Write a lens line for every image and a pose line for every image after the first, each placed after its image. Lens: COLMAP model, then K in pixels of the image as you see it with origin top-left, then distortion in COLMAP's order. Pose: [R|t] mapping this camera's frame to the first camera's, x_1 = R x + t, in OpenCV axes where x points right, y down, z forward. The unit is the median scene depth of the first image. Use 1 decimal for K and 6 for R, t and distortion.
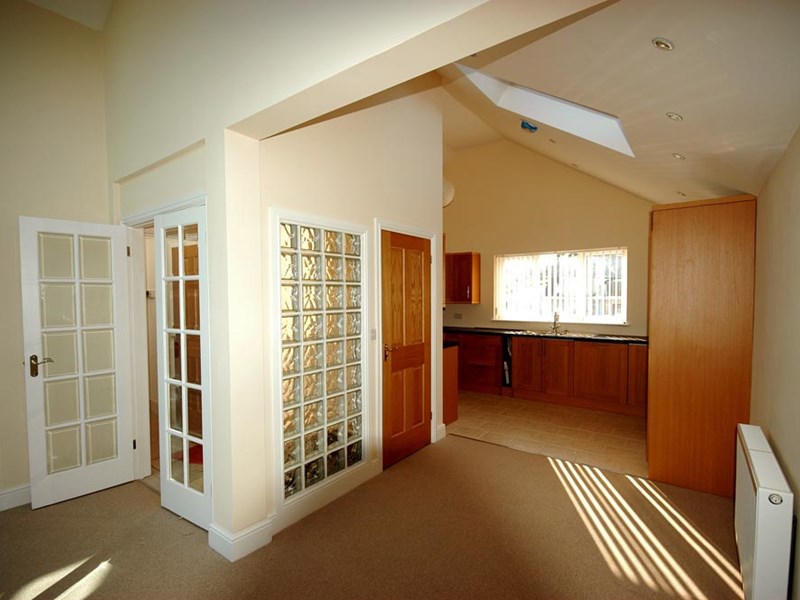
lens RADIAL K [[425.9, 0, 399.8], [0, 425.9, 312.6], [0, 0, 1]] dist [0.000118, 0.000352]
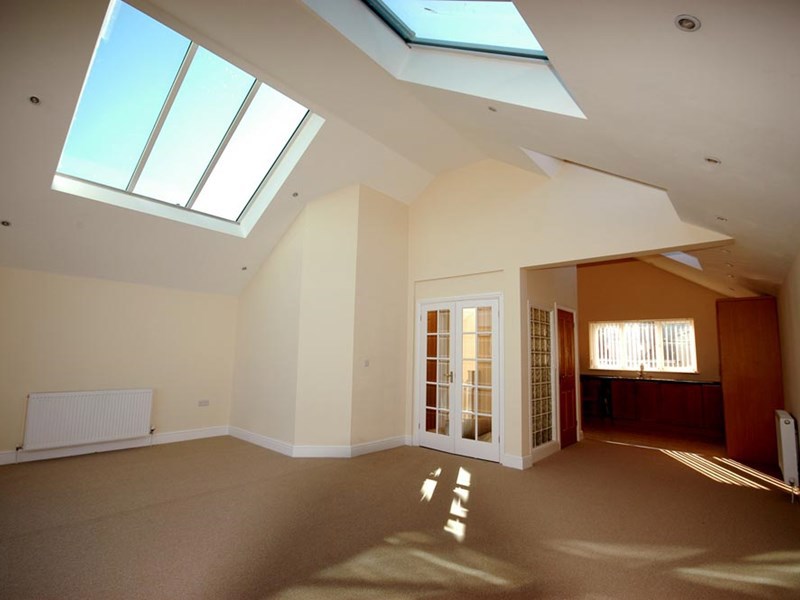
lens RADIAL K [[425.9, 0, 399.8], [0, 425.9, 312.6], [0, 0, 1]] dist [0.000118, 0.000352]
pose [[0.997134, 0.027191, -0.070595, -0.439246], [-0.036307, 0.990686, -0.131238, 0.060641], [0.066369, 0.133424, 0.988834, -0.605945]]
